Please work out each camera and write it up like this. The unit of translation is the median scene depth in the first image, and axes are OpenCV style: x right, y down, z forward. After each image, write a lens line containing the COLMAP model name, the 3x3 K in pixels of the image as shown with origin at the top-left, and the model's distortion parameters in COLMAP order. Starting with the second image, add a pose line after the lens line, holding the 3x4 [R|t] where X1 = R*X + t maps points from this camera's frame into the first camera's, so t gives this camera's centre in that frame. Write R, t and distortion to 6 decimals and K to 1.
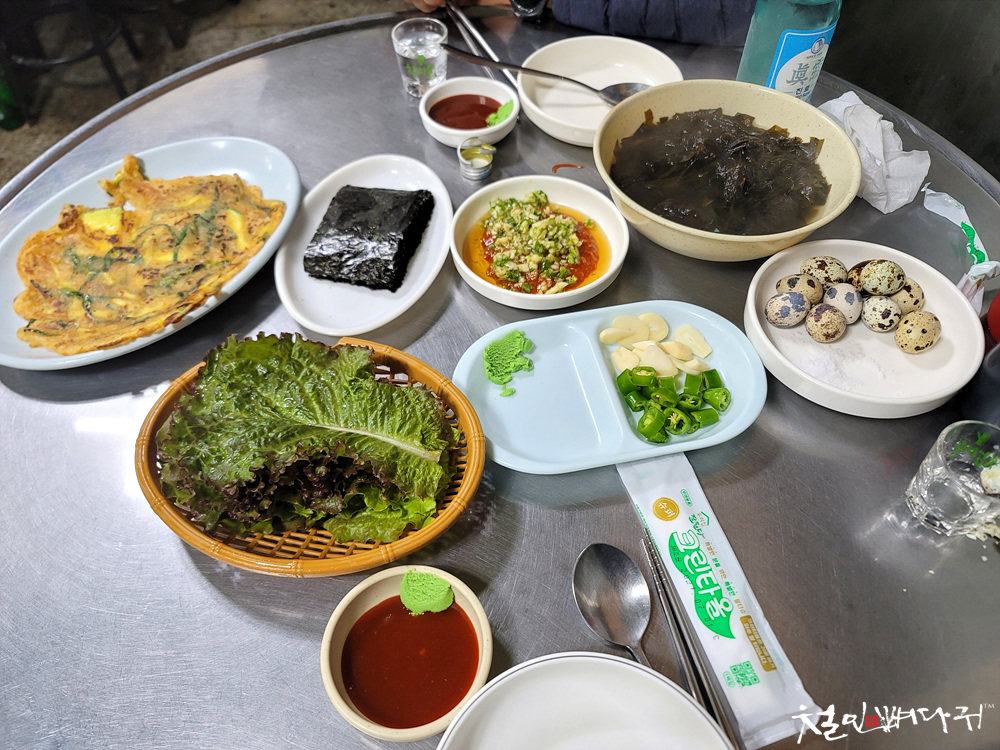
lens RADIAL K [[775.2, 0, 530.2], [0, 775.2, 386.7], [0, 0, 1]] dist [-0.011456, -0.005020]
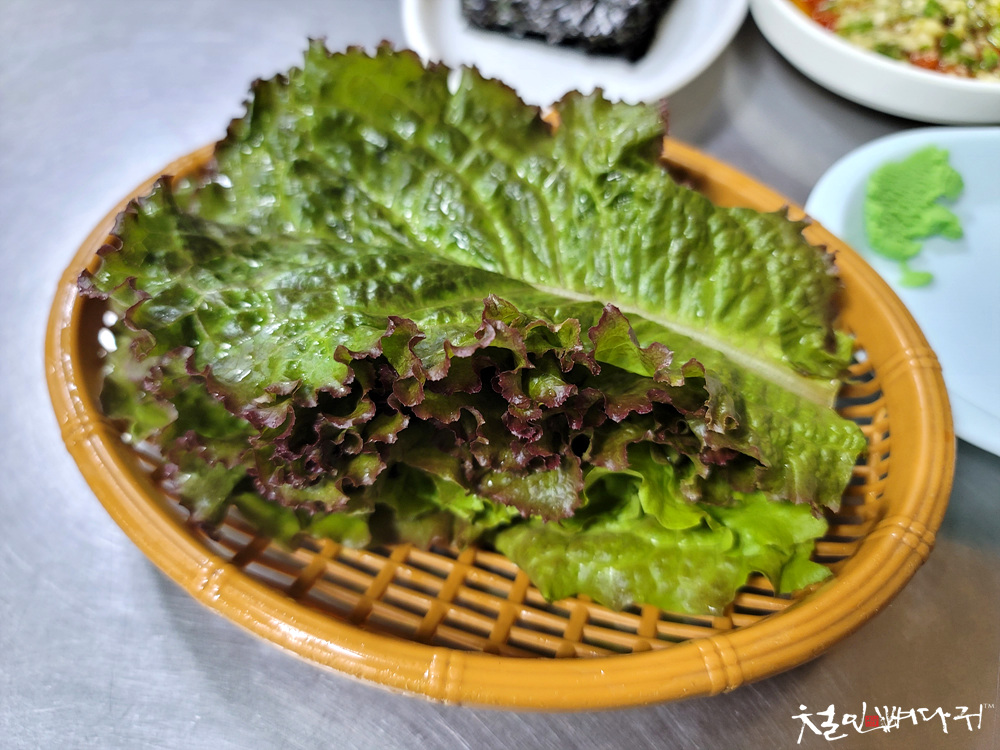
lens RADIAL K [[794.9, 0, 496.5], [0, 794.9, 384.7], [0, 0, 1]] dist [-0.066484, 0.002120]
pose [[0.988852, 0.114299, -0.095430, -0.227466], [-0.111990, 0.993279, 0.029232, 0.087291], [0.098130, -0.018219, 0.995007, 0.587700]]
